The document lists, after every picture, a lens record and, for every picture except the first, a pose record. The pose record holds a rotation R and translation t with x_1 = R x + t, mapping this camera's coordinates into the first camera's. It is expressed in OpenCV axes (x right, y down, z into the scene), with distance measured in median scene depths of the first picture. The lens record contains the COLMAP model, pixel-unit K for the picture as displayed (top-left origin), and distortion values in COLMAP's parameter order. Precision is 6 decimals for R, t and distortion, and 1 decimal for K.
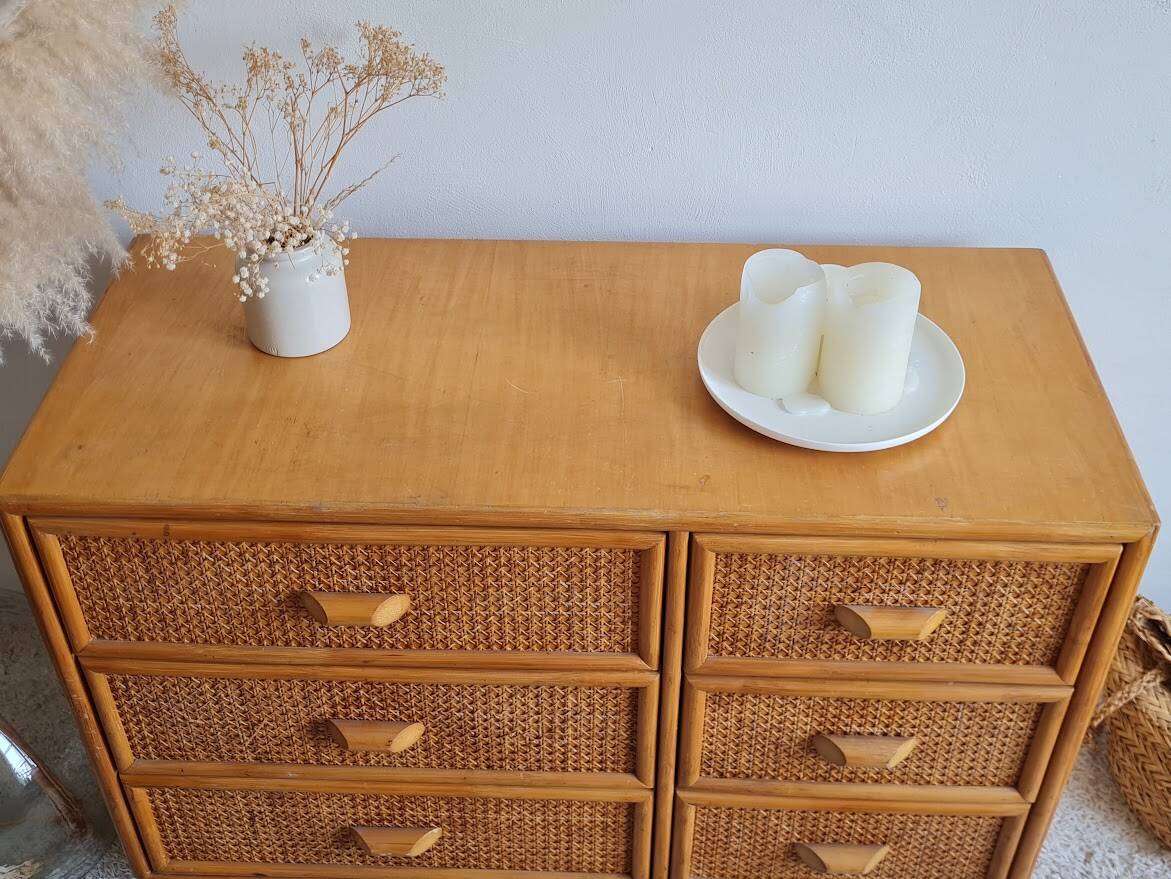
lens RADIAL K [[1337.5, 0, 568.6], [0, 1337.5, 435.3], [0, 0, 1]] dist [0.019708, 0.000000]
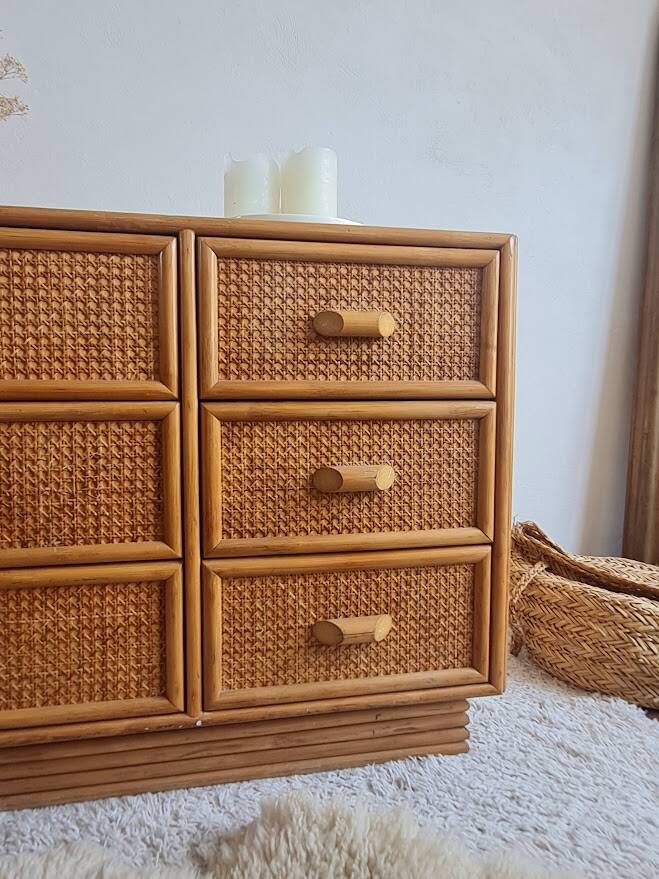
lens RADIAL K [[671.2, 0, 323.3], [0, 671.2, 434.5], [0, 0, 1]] dist [-0.003869, 0.019724]
pose [[0.966991, -0.008474, 0.254669, 0.039525], [0.151769, 0.821979, -0.548924, 0.551452], [-0.204681, 0.569455, 0.796132, 0.518745]]
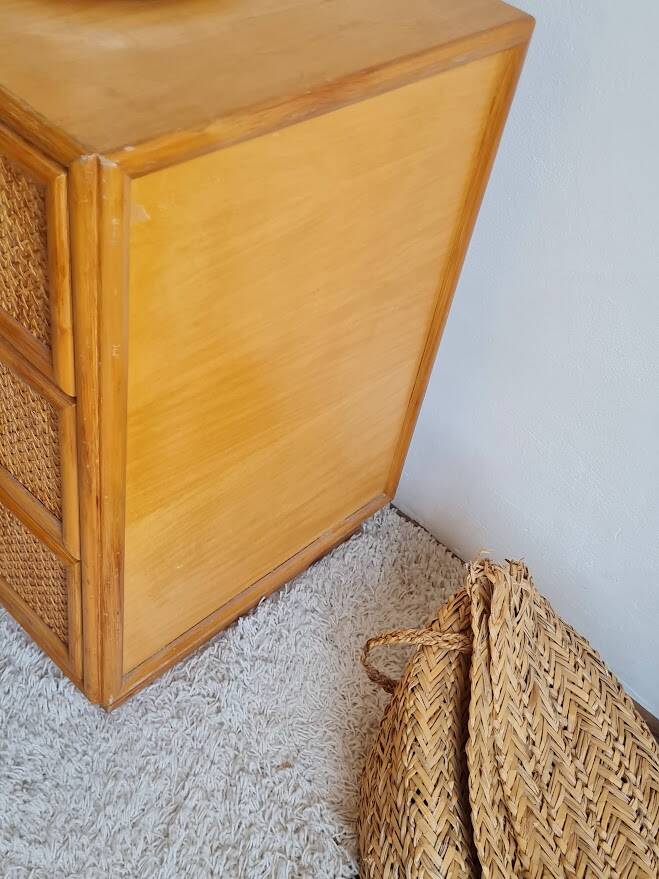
lens RADIAL K [[1004.0, 0, 331.6], [0, 1004.0, 436.7], [0, 0, 1]] dist [0.019708, 0.000000]
pose [[0.738888, 0.553169, -0.384770, 0.706946], [-0.542262, 0.827111, 0.147780, 0.041013], [0.399995, 0.099453, 0.911105, 0.539389]]
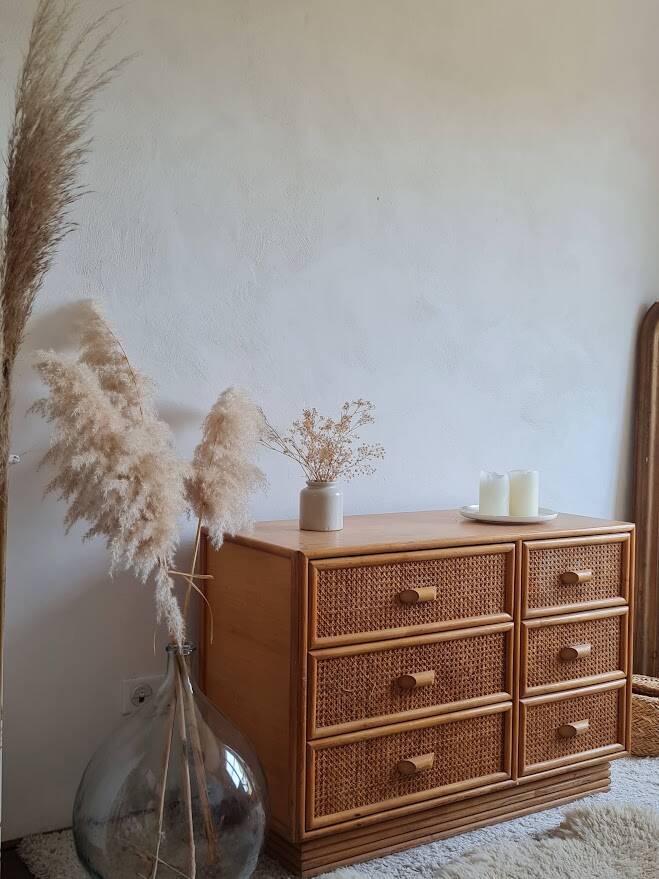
lens RADIAL K [[1035.5, 0, 325.2], [0, 1035.5, 433.9], [0, 0, 1]] dist [0.042811, 0.000000]
pose [[0.812427, -0.002474, 0.583057, -1.317697], [0.353198, 0.797726, -0.488758, 0.710735], [-0.463911, 0.603015, 0.648968, -0.274724]]
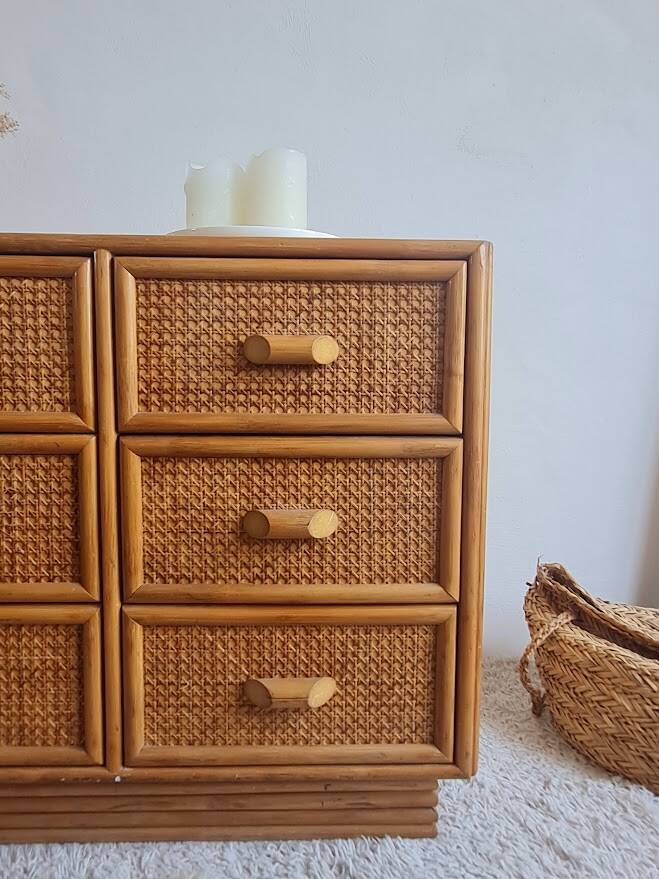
lens RADIAL K [[671.2, 0, 324.2], [0, 671.2, 434.2], [0, 0, 1]] dist [-0.003869, 0.019724]
pose [[0.997250, 0.011565, 0.073199, 0.216284], [0.031358, 0.829104, -0.558215, 0.494805], [-0.067145, 0.558975, 0.826461, 0.532850]]
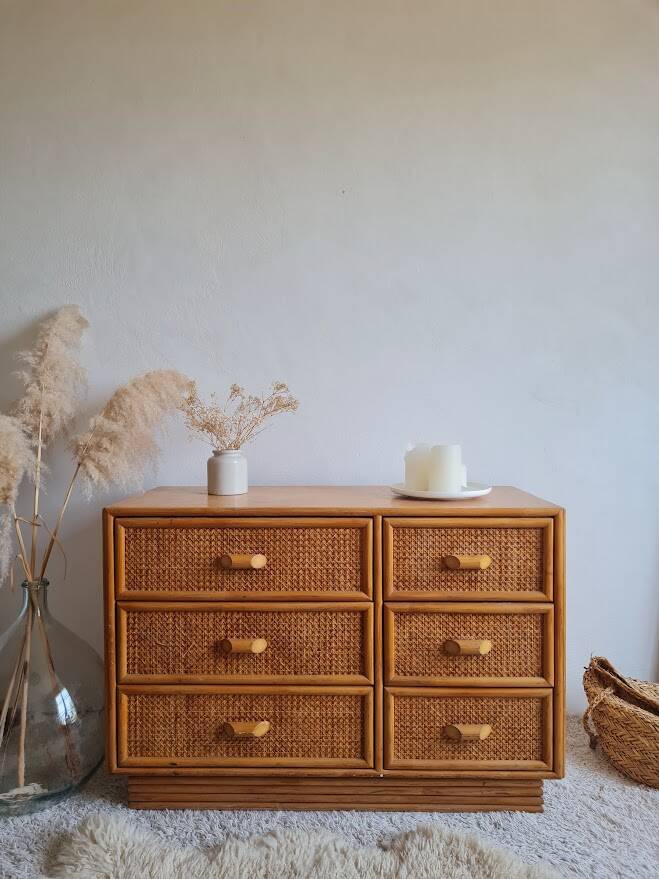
lens RADIAL K [[671.2, 0, 322.4], [0, 671.2, 436.2], [0, 0, 1]] dist [-0.003869, 0.019724]
pose [[0.999809, 0.003650, 0.019178, -0.041573], [0.008866, 0.790329, -0.612618, 0.657381], [-0.017394, 0.612672, 0.790146, -0.076483]]
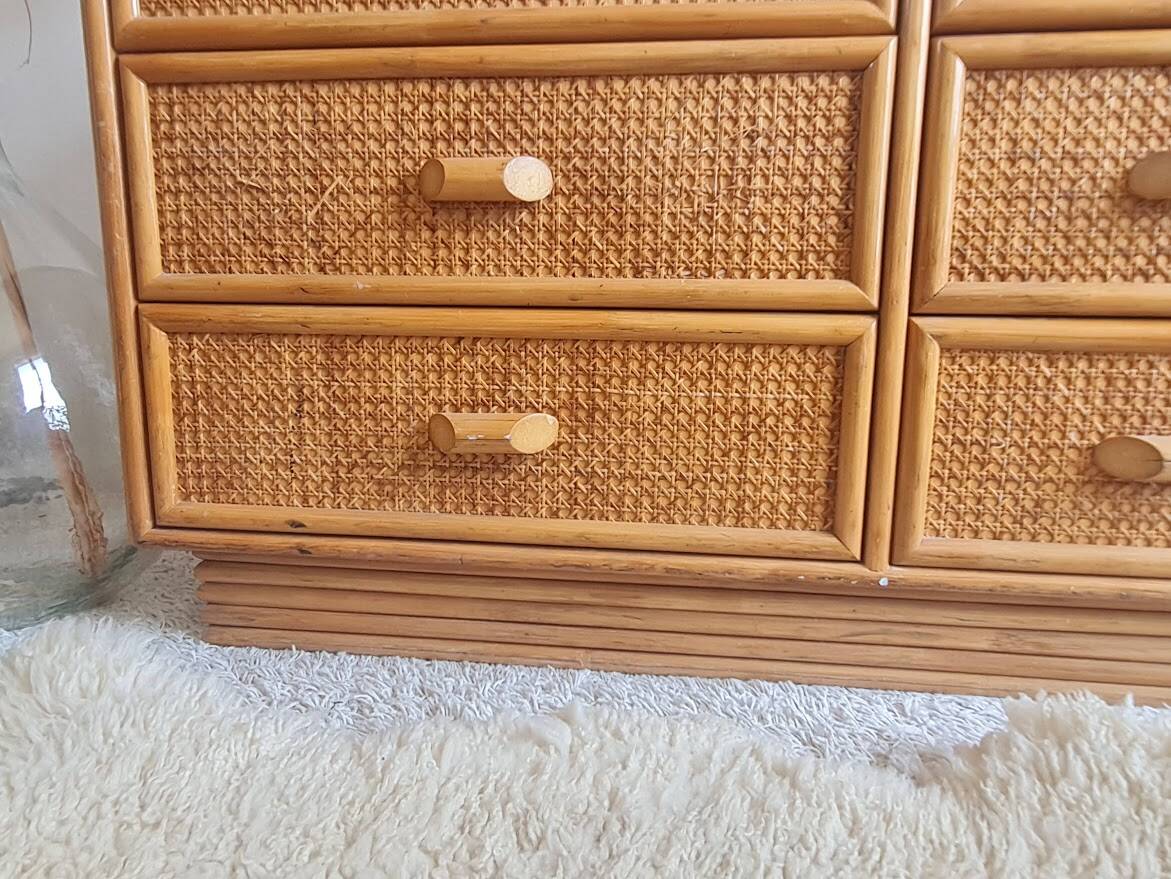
lens RADIAL K [[894.2, 0, 583.1], [0, 894.2, 448.5], [0, 0, 1]] dist [-0.003869, 0.019724]
pose [[0.995622, 0.035424, -0.086493, -0.047532], [-0.072672, 0.875337, -0.478021, 0.605764], [0.058777, 0.482214, 0.874079, 0.689558]]
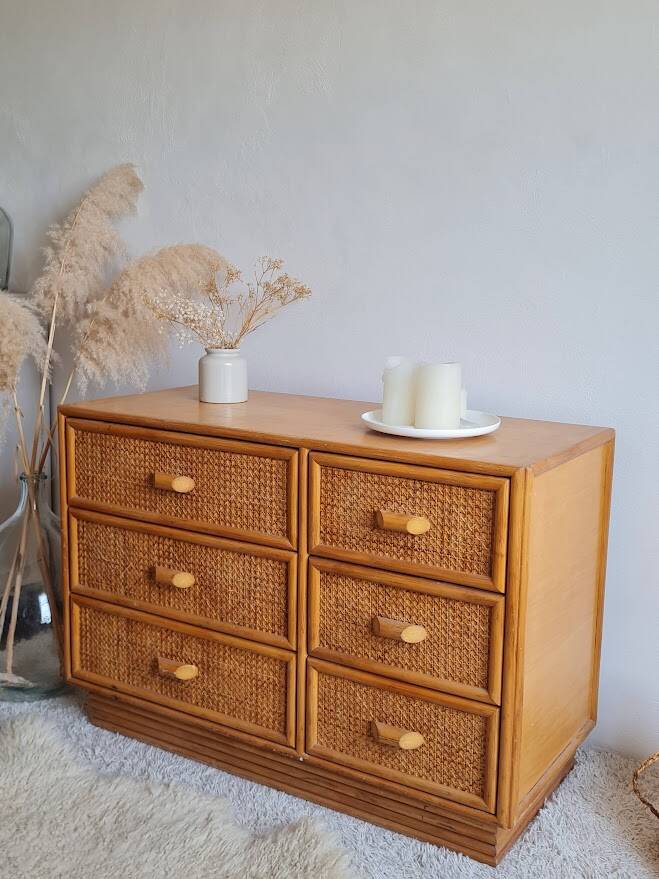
lens RADIAL K [[1004.0, 0, 331.6], [0, 1004.0, 429.0], [0, 0, 1]] dist [0.019708, 0.000000]
pose [[0.869634, 0.106895, -0.481986, 0.759094], [-0.333140, 0.847564, -0.413102, 0.590254], [0.364355, 0.519816, 0.772681, -0.137609]]
